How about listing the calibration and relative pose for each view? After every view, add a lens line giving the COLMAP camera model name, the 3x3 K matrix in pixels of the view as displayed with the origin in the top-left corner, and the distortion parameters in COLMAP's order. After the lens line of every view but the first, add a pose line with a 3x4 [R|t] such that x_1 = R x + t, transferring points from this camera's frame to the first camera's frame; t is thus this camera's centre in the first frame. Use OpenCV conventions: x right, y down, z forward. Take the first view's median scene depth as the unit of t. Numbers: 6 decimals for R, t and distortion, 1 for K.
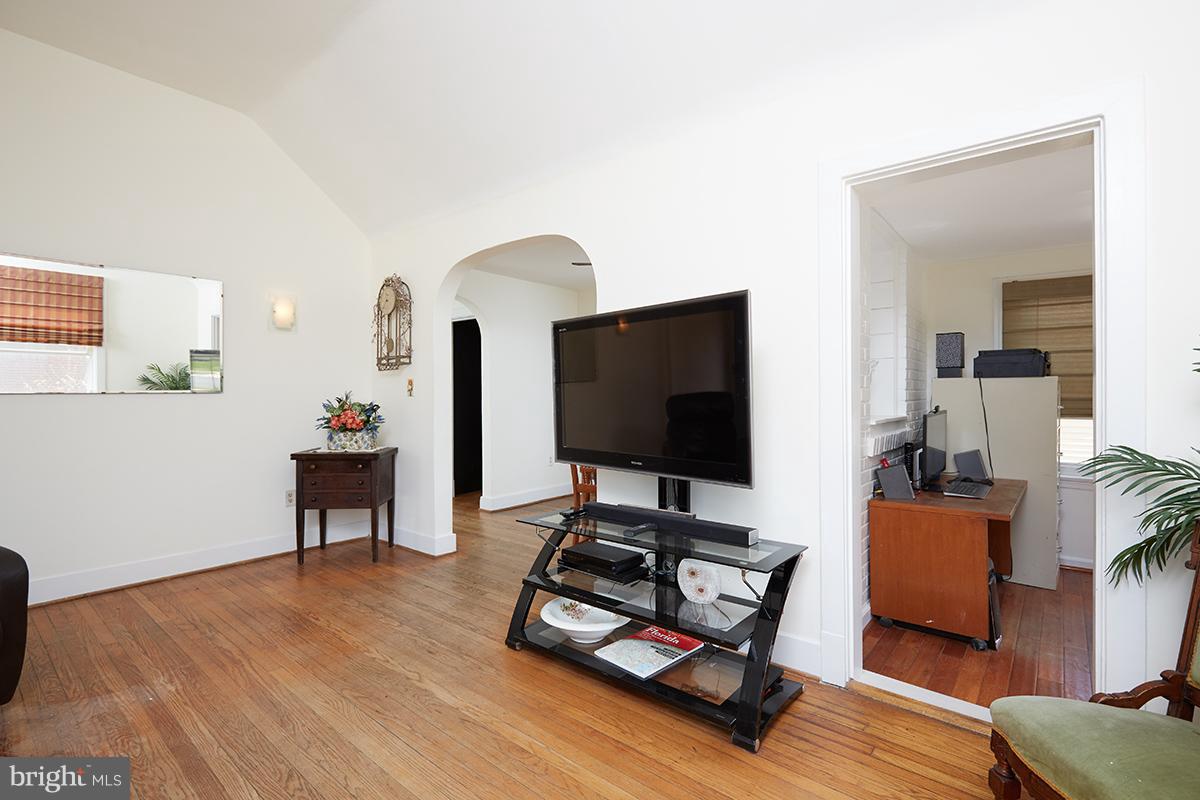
lens RADIAL K [[549.2, 0, 604.0], [0, 549.2, 401.8], [0, 0, 1]] dist [-0.001094, 0.000693]
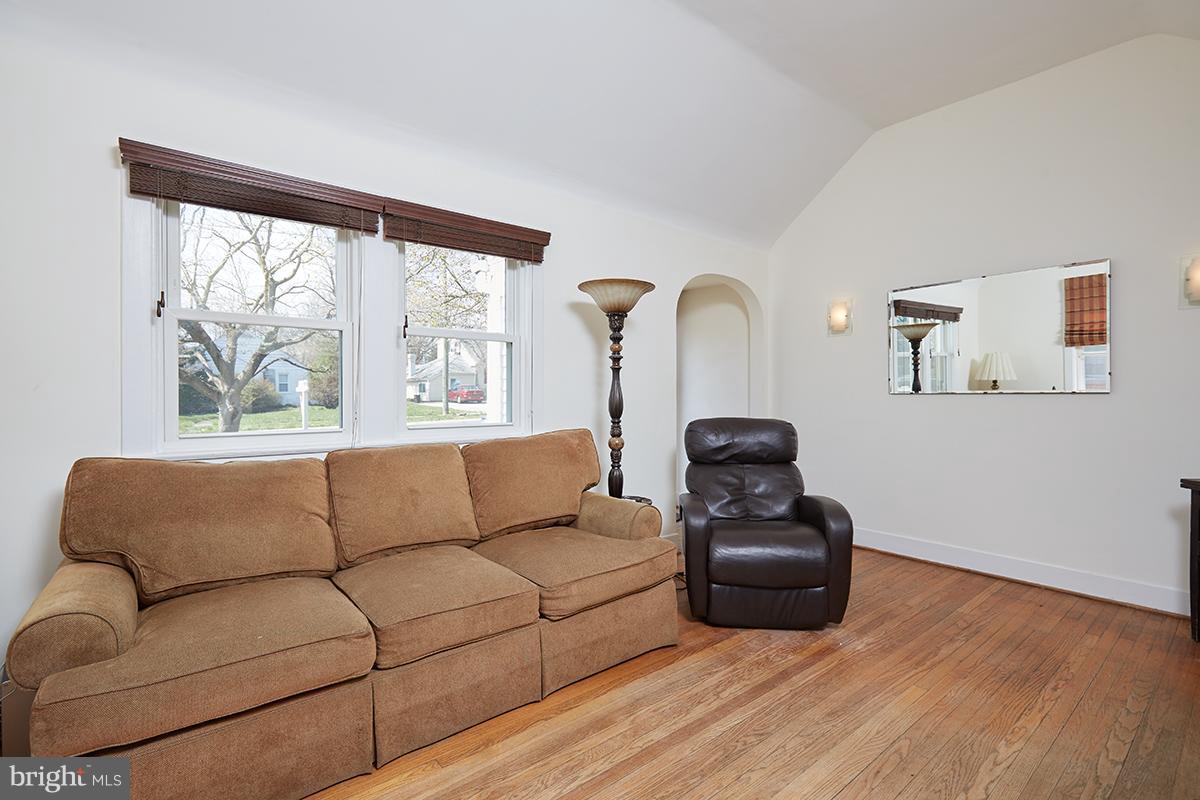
lens RADIAL K [[549.2, 0, 604.0], [0, 549.2, 401.8], [0, 0, 1]] dist [-0.001094, 0.000693]
pose [[-0.190425, 0.018600, -0.981526, 0.375740], [-0.012215, 0.999698, 0.021315, -0.014676], [0.981626, 0.016048, -0.190140, 0.569237]]
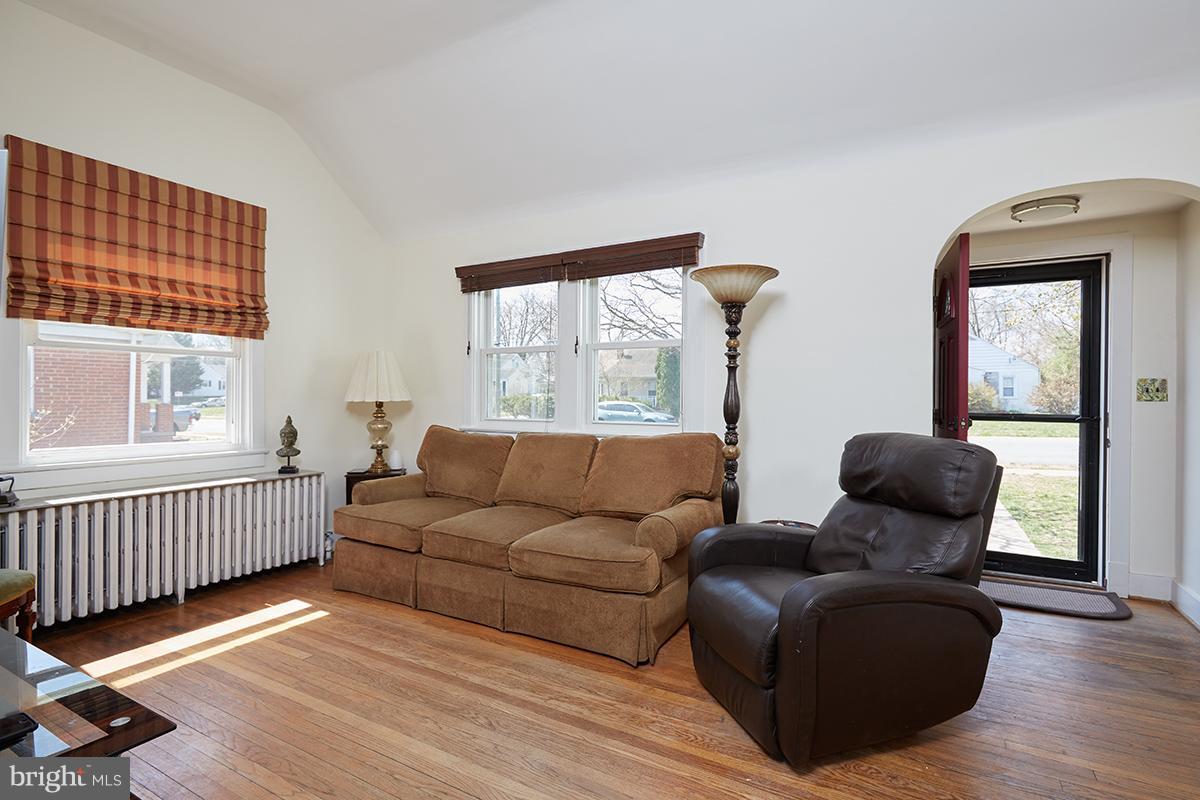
lens RADIAL K [[578.1, 0, 600.0], [0, 578.1, 400.0], [0, 0, 1]] dist [0.002484, 0.000473]
pose [[-0.985431, -0.000143, -0.170077, -0.379343], [-0.003533, 0.999801, 0.019627, -0.020006], [0.170040, 0.019942, -0.985235, 1.432990]]
